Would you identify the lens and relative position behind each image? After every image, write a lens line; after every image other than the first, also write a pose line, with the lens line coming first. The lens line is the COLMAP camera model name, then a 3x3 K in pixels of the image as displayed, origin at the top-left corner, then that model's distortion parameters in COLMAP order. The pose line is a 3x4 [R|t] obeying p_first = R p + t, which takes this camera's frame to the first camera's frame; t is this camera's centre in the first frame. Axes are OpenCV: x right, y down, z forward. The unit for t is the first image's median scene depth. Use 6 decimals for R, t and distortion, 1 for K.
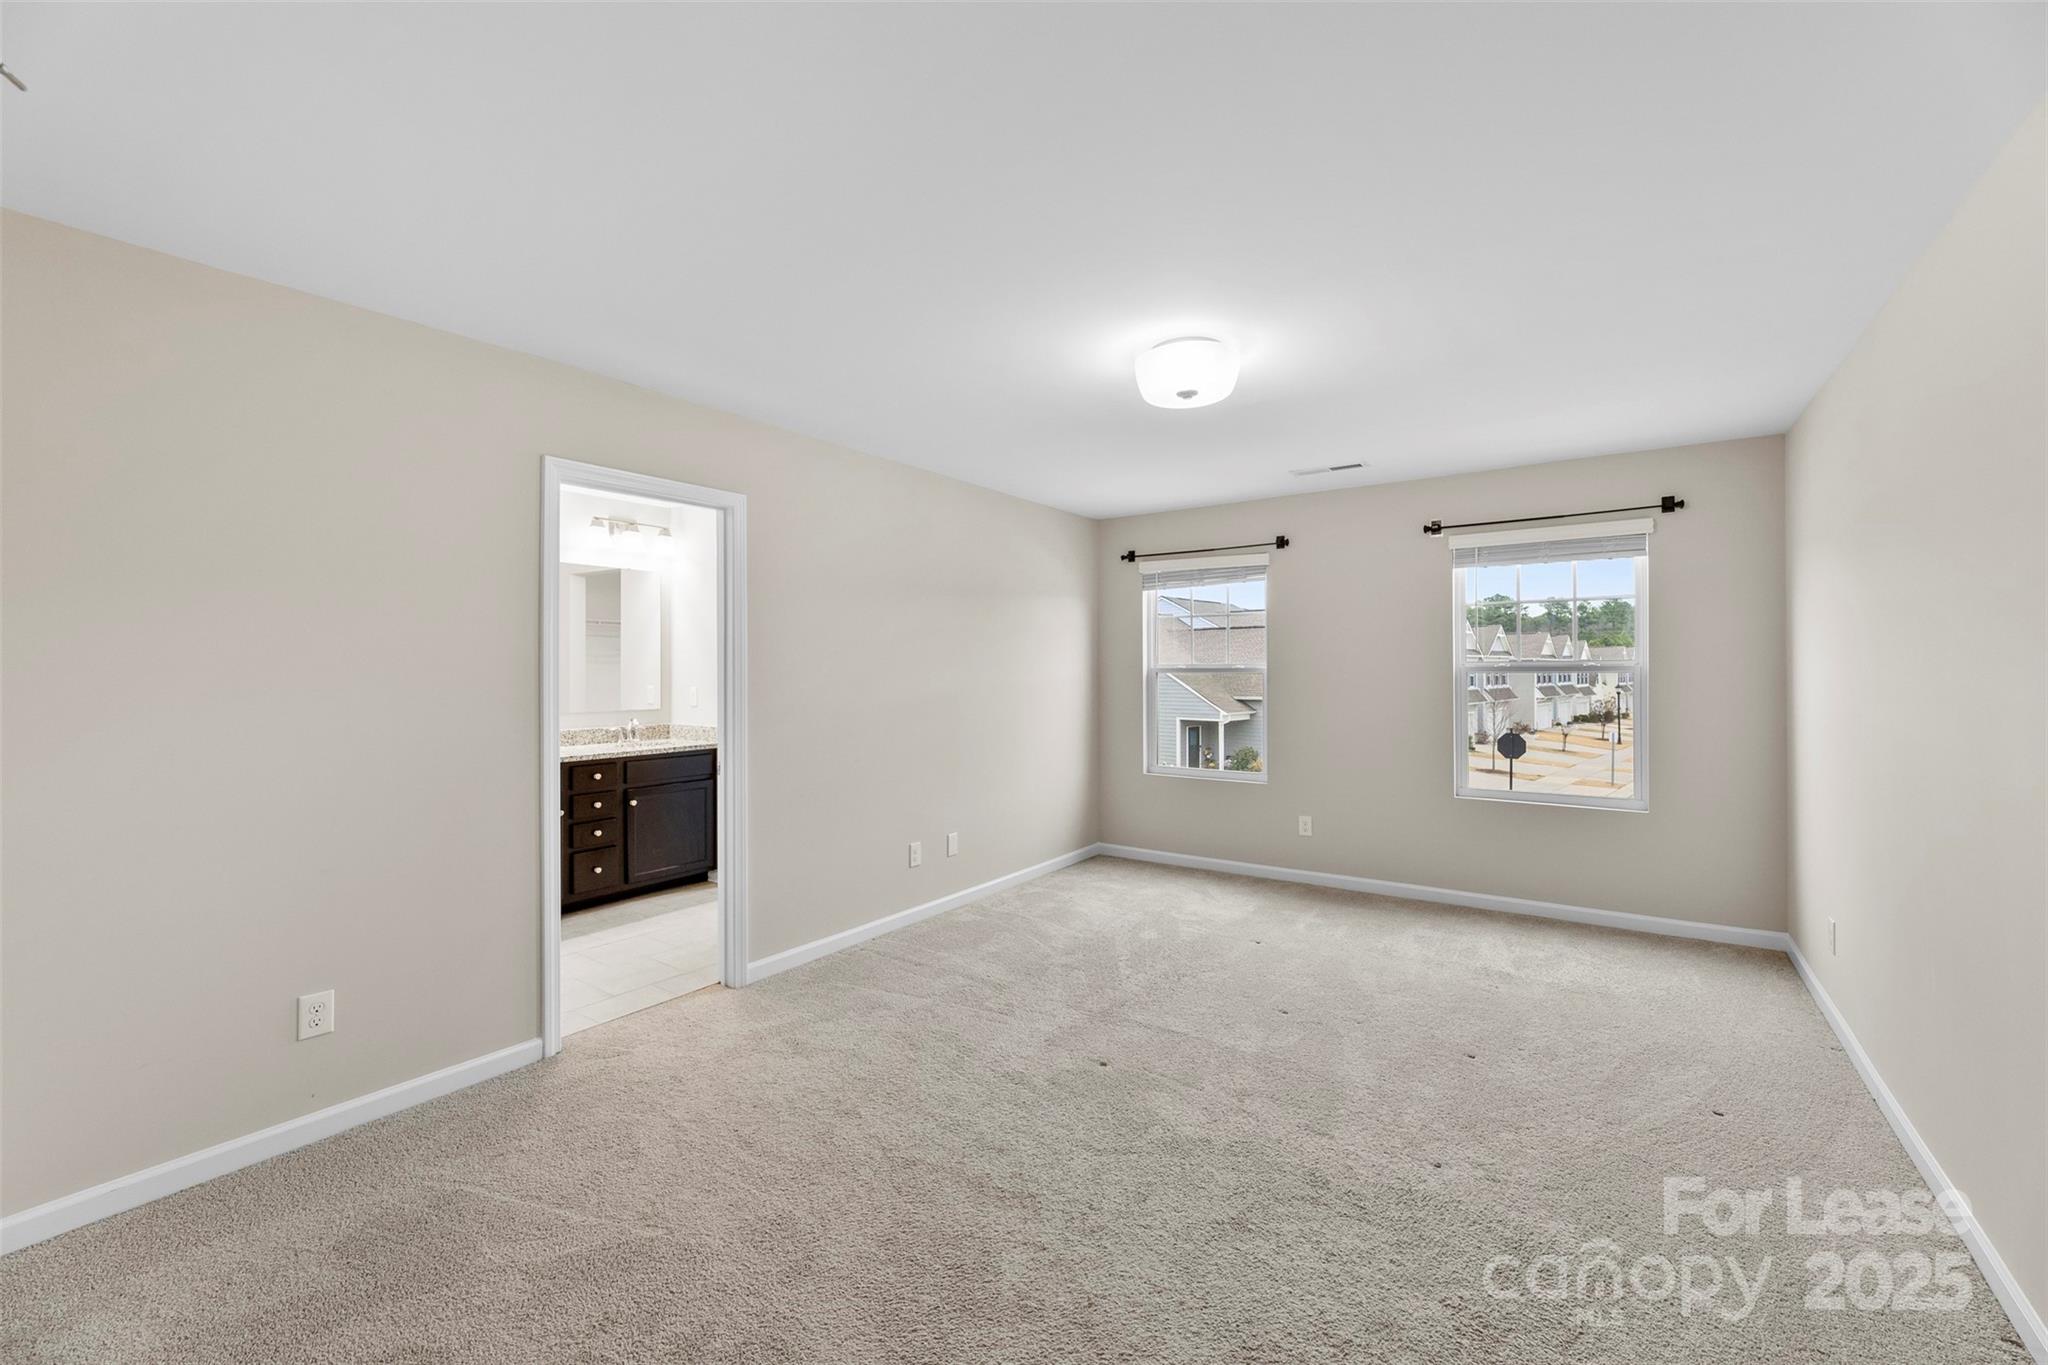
lens RADIAL K [[832.1, 0, 1014.8], [0, 832.1, 668.1], [0, 0, 1]] dist [0.000444, -0.001025]
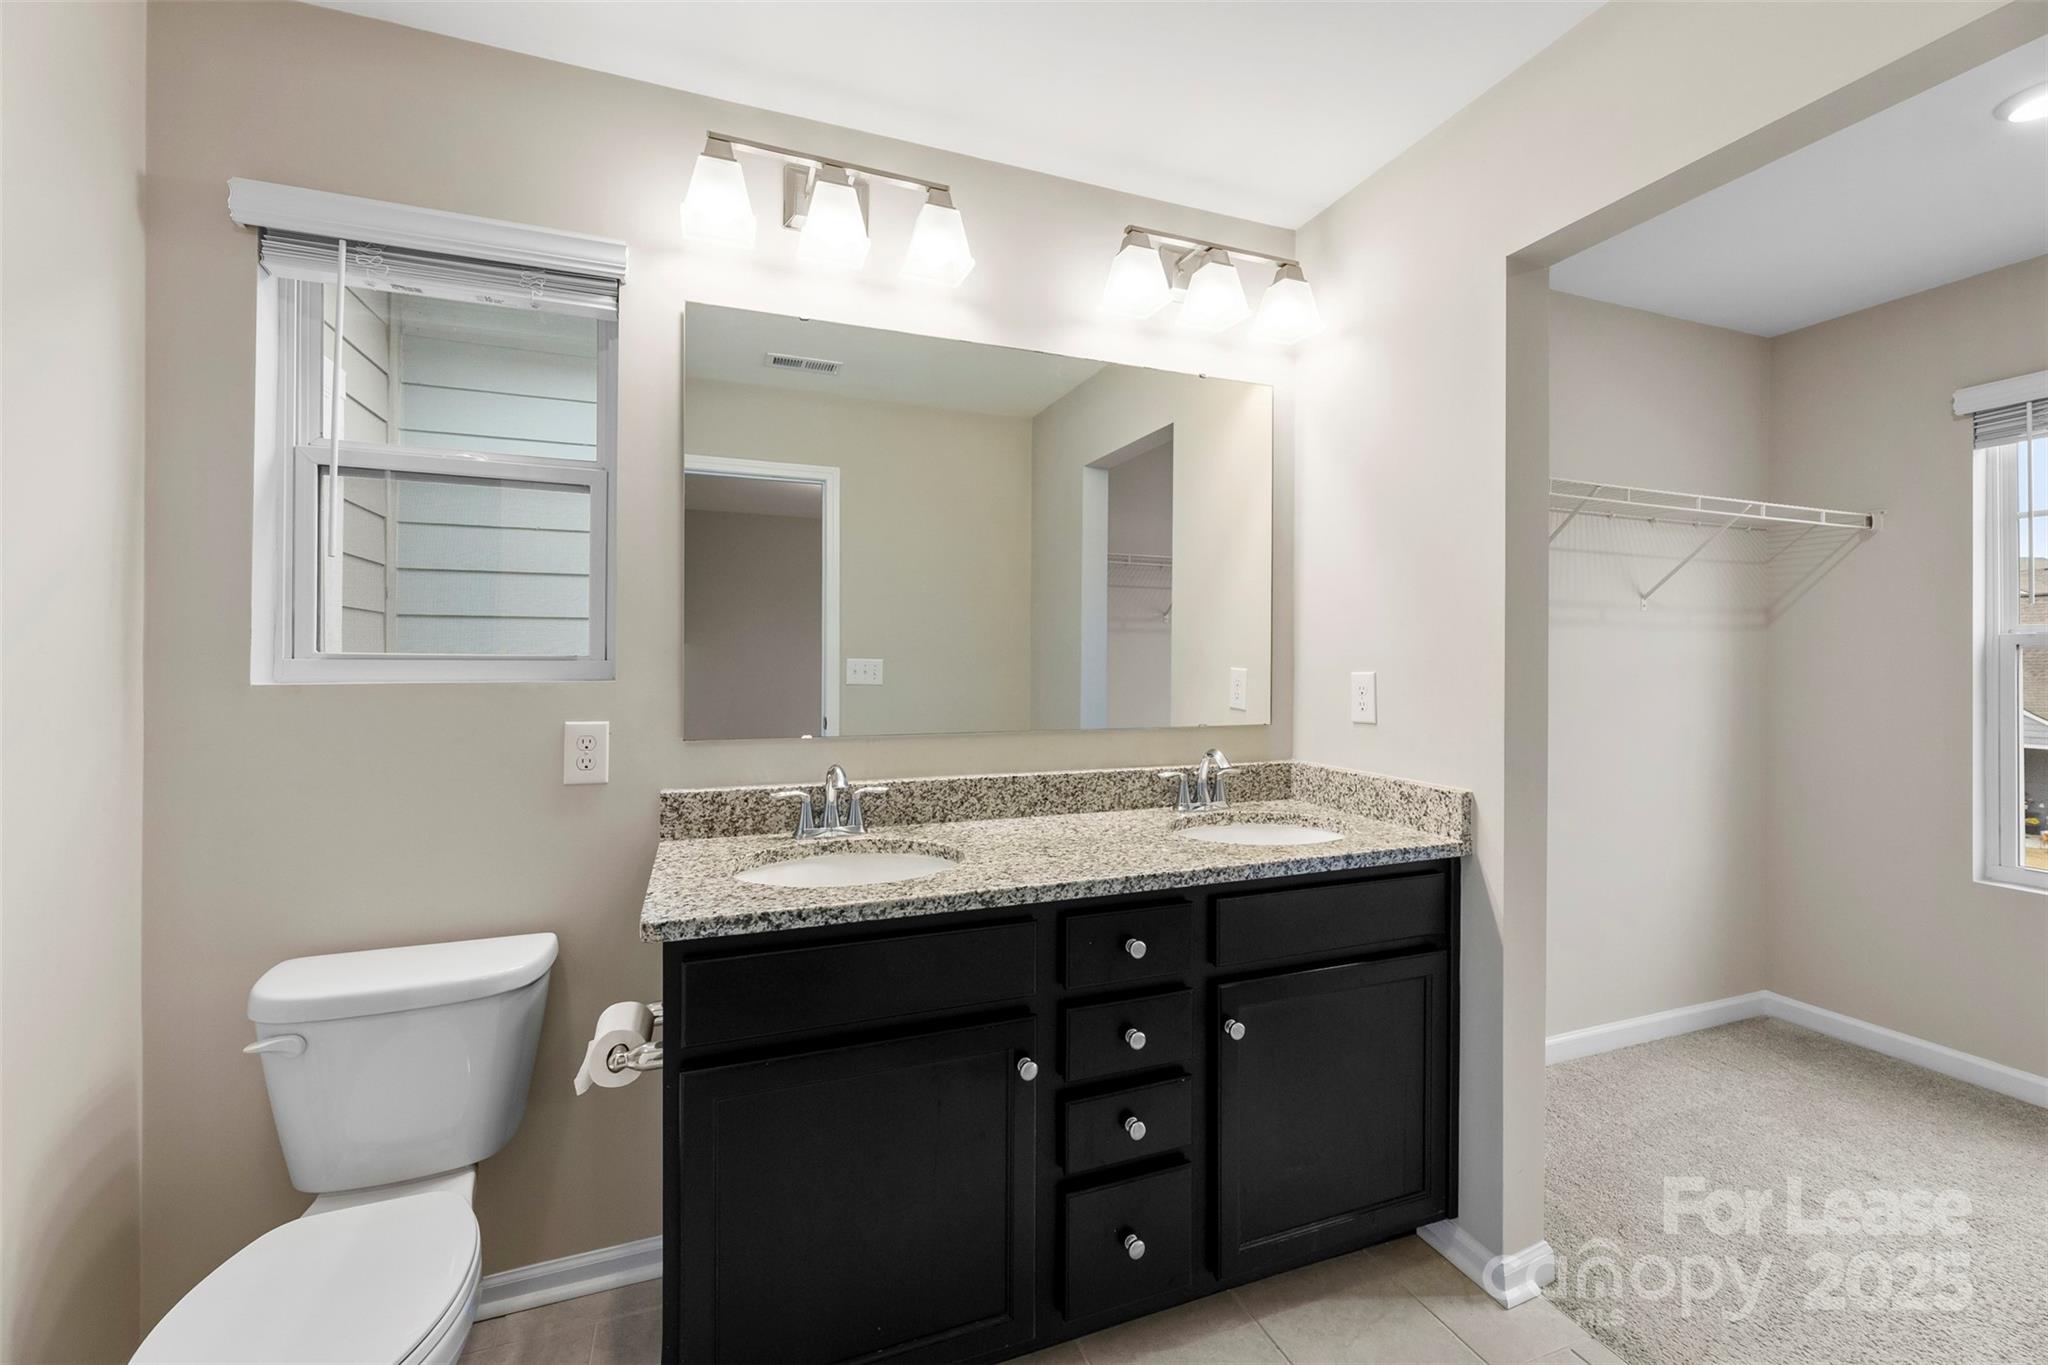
lens RADIAL K [[832.1, 0, 1007.5], [0, 832.1, 657.7], [0, 0, 1]] dist [0.000444, -0.001025]
pose [[0.827701, 0.005610, -0.561141, -0.357156], [-0.005049, 0.999984, 0.002550, 0.018887], [0.561147, 0.000723, 0.827716, 0.695497]]
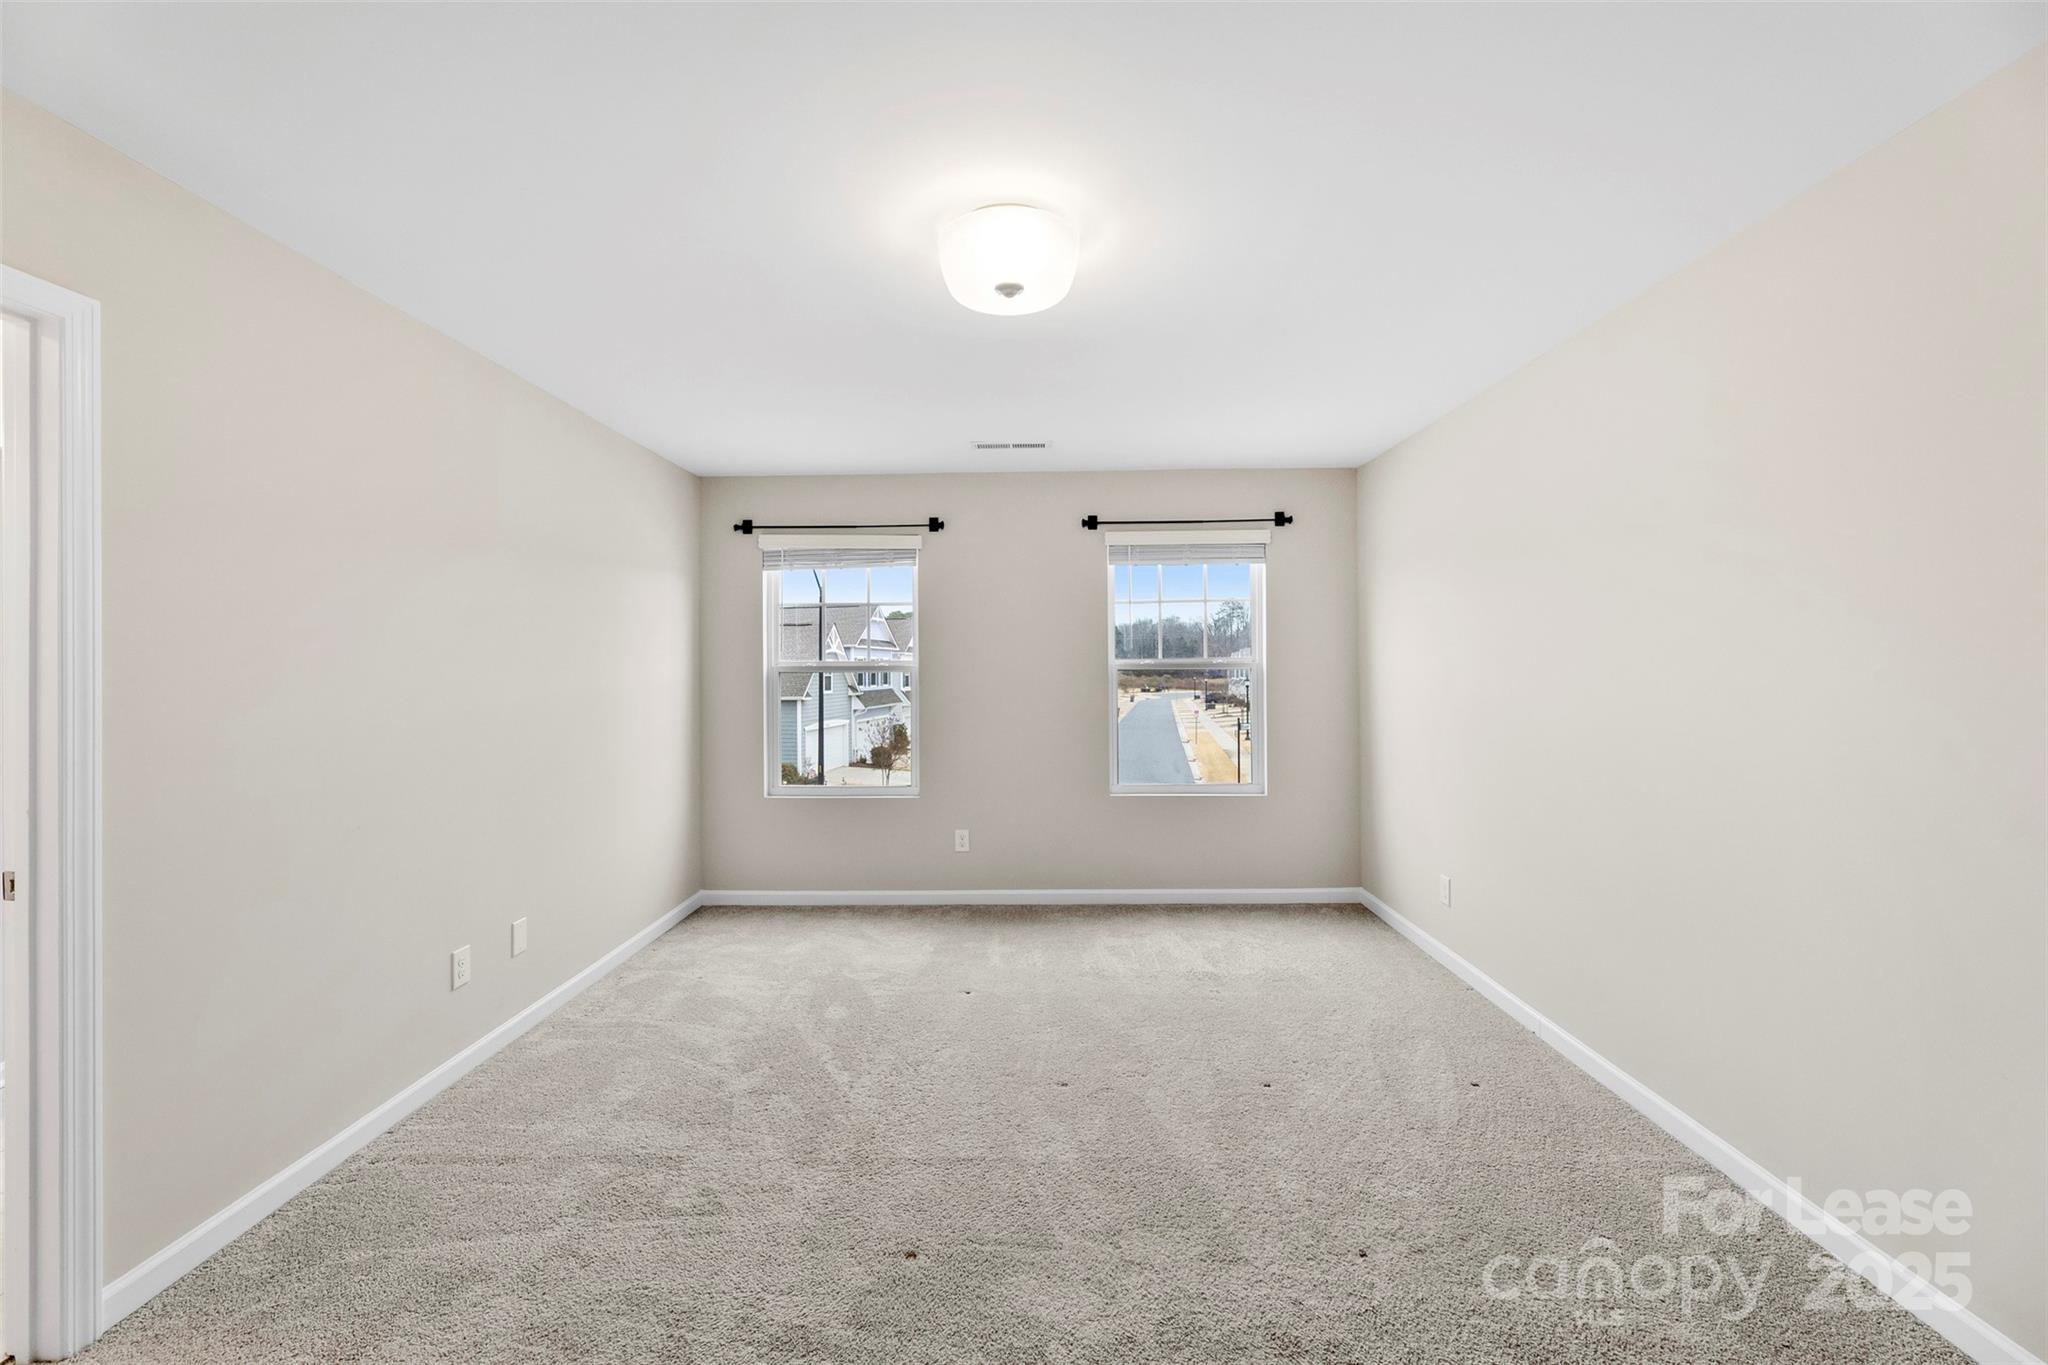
lens RADIAL K [[832.1, 0, 1019.0], [0, 832.1, 664.3], [0, 0, 1]] dist [0.000444, -0.001025]
pose [[0.823712, -0.000600, 0.567008, -0.135664], [0.002715, 0.999992, -0.002885, 0.001159], [-0.567002, 0.003916, 0.823707, 0.266436]]
